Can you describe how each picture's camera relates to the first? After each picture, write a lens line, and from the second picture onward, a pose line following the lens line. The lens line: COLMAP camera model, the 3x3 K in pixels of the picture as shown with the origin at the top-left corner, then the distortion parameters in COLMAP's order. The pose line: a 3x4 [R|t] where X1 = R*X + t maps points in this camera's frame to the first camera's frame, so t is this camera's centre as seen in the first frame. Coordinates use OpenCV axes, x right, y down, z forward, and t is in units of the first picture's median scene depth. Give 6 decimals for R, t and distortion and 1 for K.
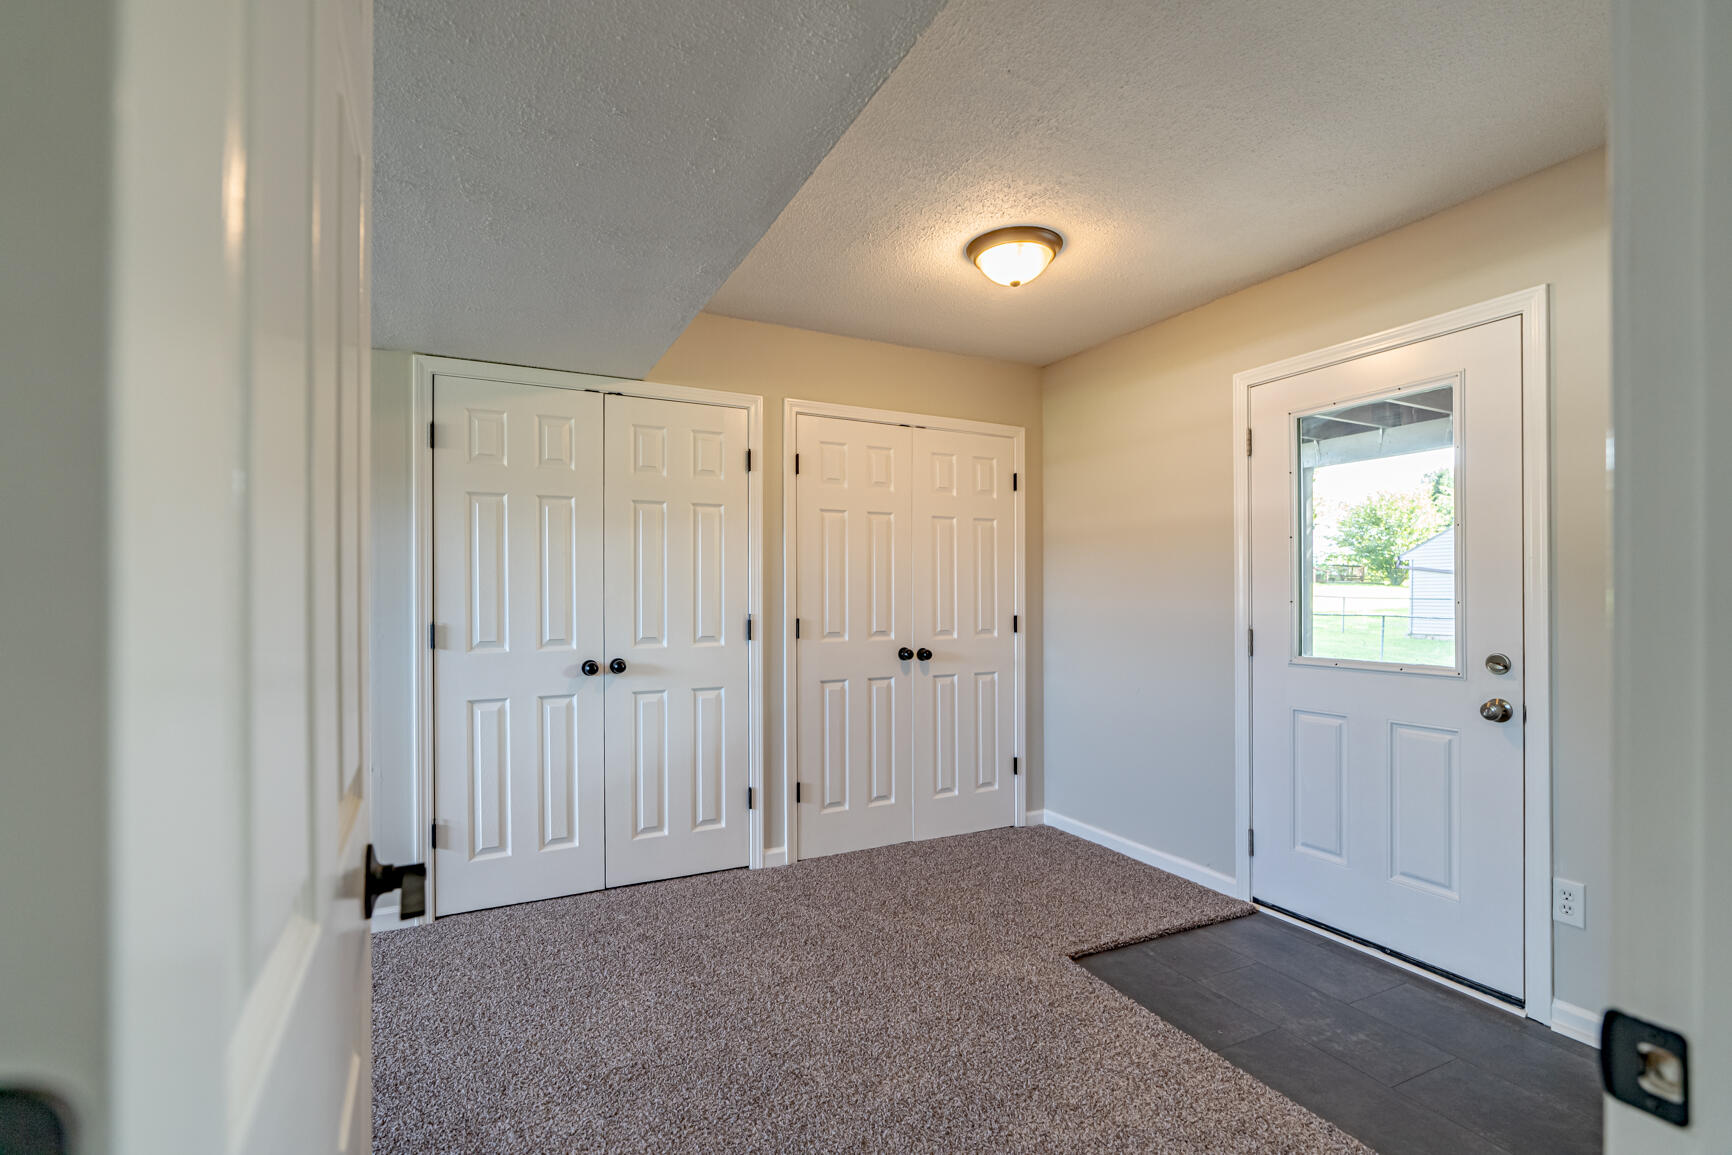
lens RADIAL K [[775.6, 0, 877.4], [0, 775.6, 592.6], [0, 0, 1]] dist [-0.001261, 0.002549]
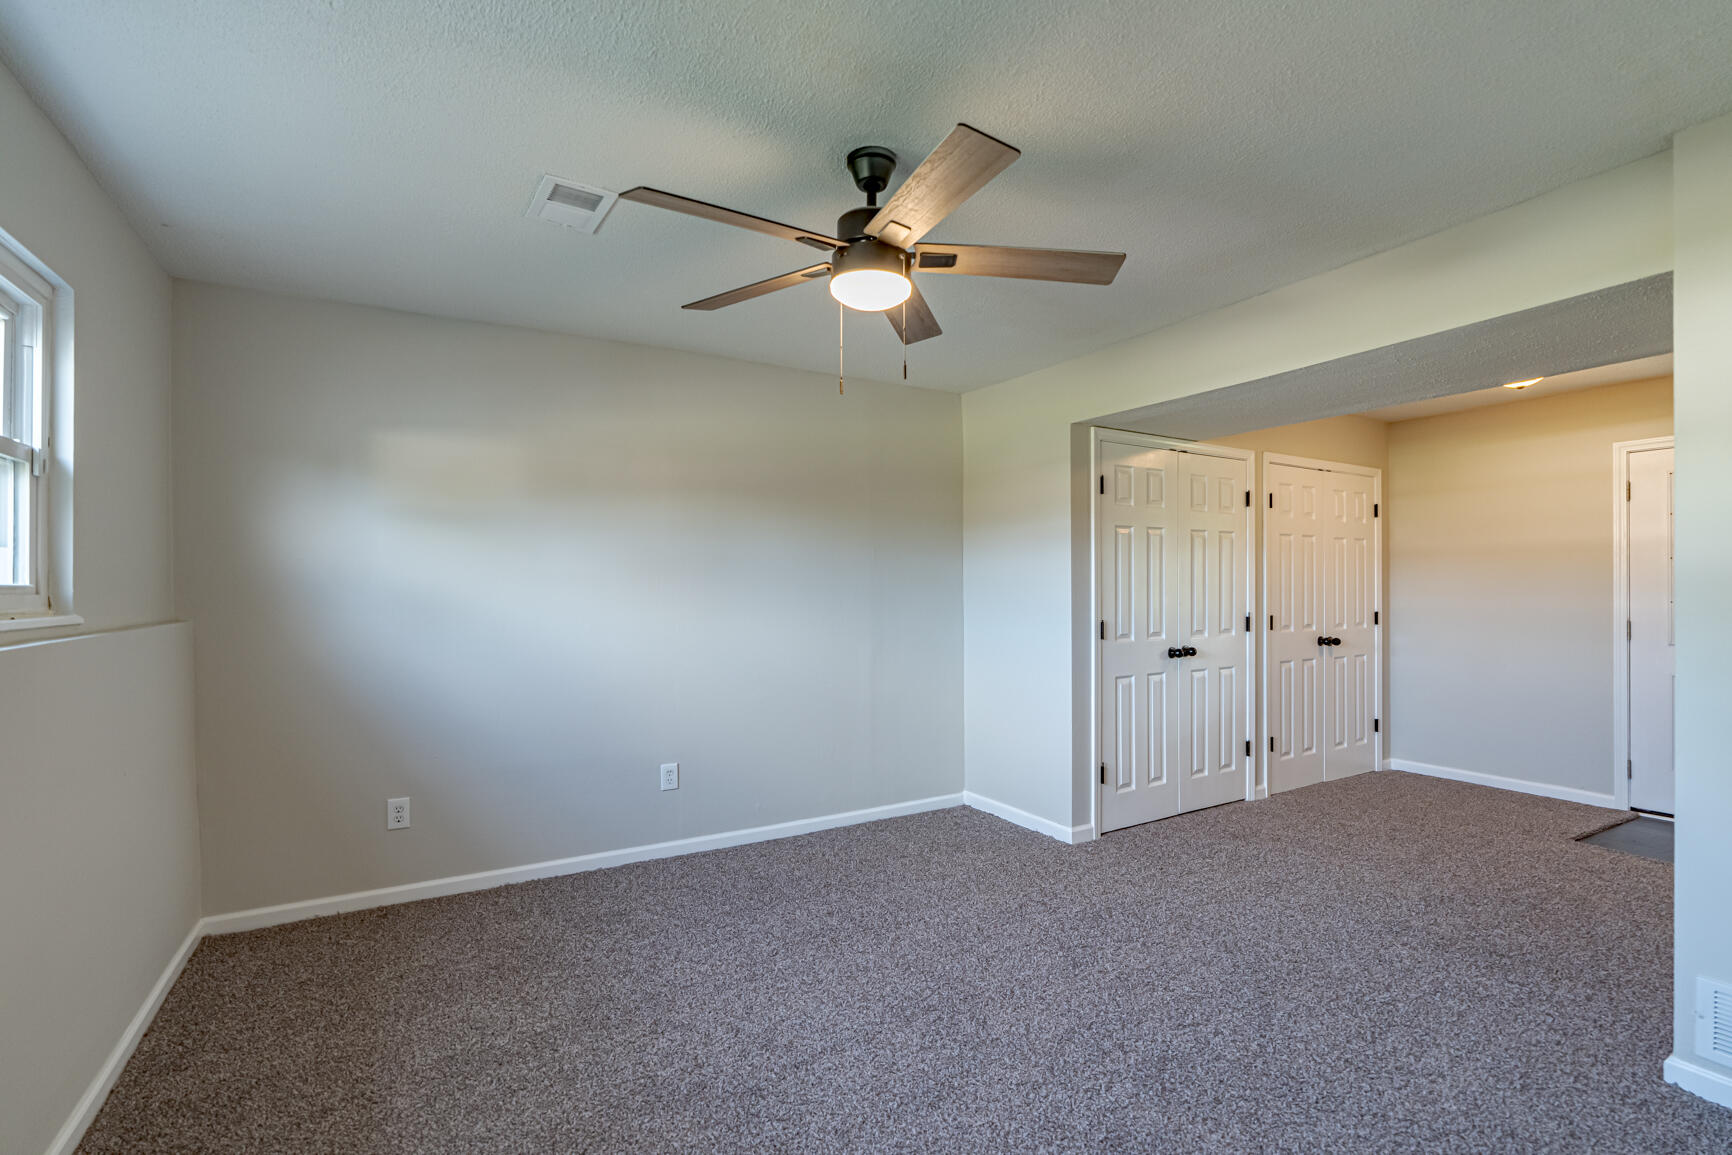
lens RADIAL K [[775.6, 0, 864.1], [0, 775.6, 587.5], [0, 0, 1]] dist [-0.001261, 0.002549]
pose [[0.997492, -0.003726, 0.070679, -0.941230], [0.003466, 0.999987, 0.003797, -0.023391], [-0.070692, -0.003542, 0.997492, -0.305543]]
